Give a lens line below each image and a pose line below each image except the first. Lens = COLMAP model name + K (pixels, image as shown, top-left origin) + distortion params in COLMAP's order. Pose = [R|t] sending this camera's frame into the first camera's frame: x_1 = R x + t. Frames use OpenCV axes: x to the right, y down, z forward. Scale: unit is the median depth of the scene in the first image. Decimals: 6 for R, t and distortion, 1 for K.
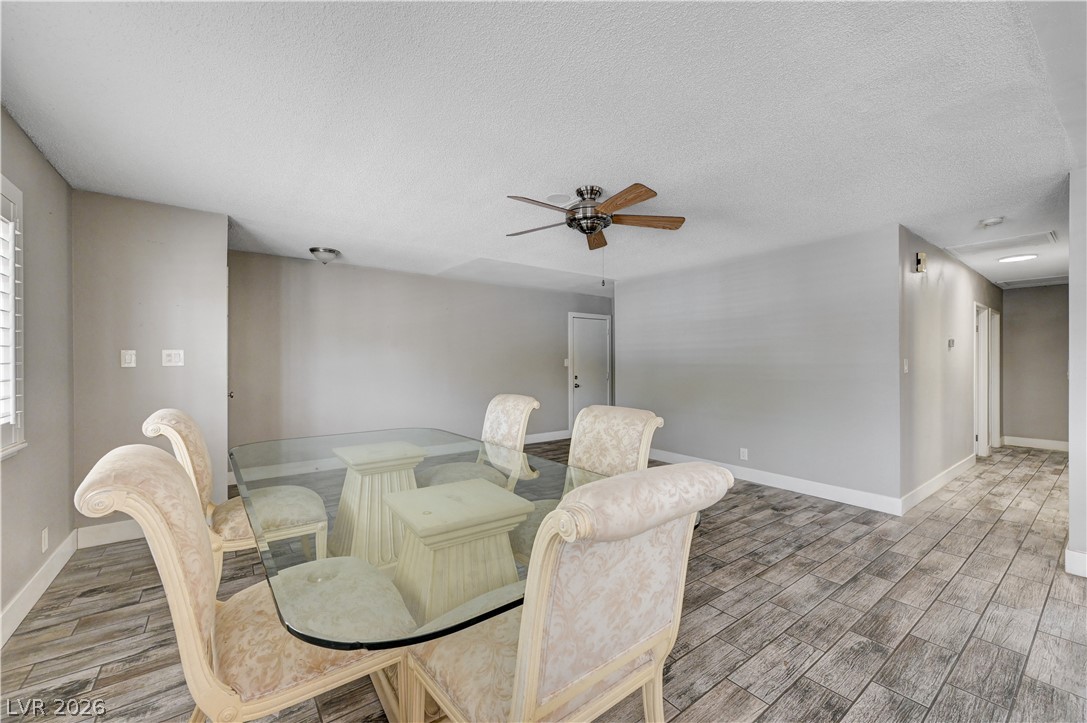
lens RADIAL K [[432.9, 0, 548.7], [0, 432.9, 362.7], [0, 0, 1]] dist [0.000532, 0.000983]
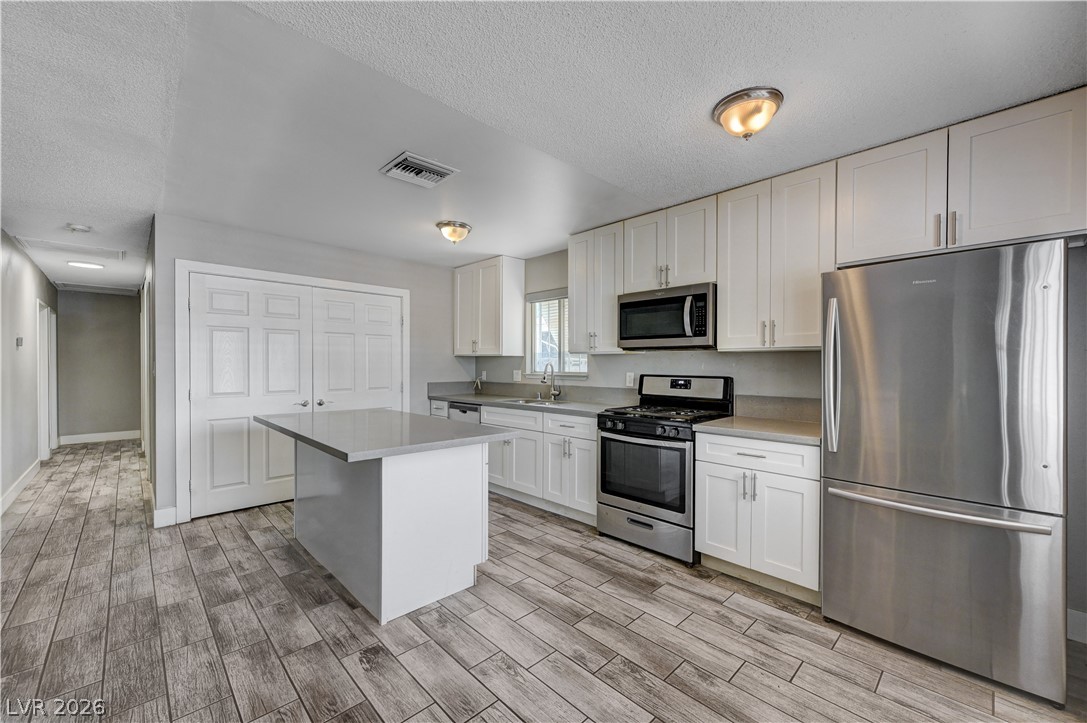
lens RADIAL K [[432.9, 0, 547.8], [0, 432.9, 367.5], [0, 0, 1]] dist [0.000532, 0.000983]
pose [[-0.120990, -0.008474, 0.992618, -0.151792], [-0.002277, 0.999963, 0.008259, -0.001181], [-0.992651, -0.001261, -0.121005, 0.008308]]
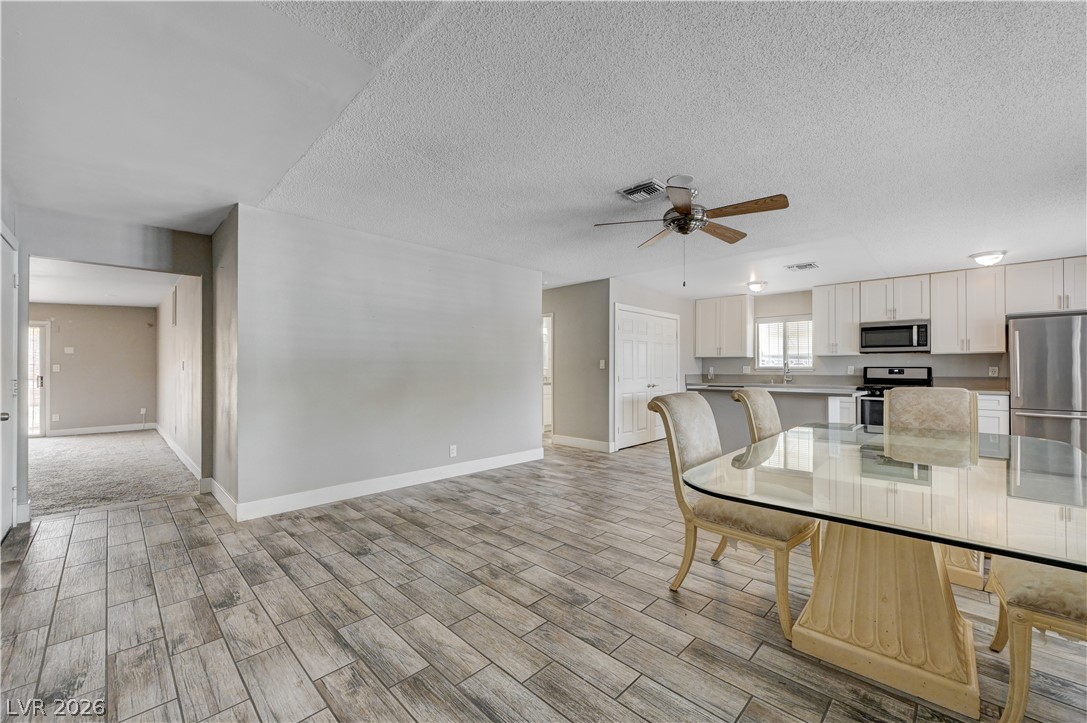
lens RADIAL K [[432.9, 0, 549.4], [0, 432.9, 364.9], [0, 0, 1]] dist [0.000532, 0.000983]
pose [[-0.149892, 0.005173, 0.988689, -0.754342], [0.000182, 0.999986, -0.005204, 0.023139], [-0.988702, -0.000601, -0.149891, 1.228835]]
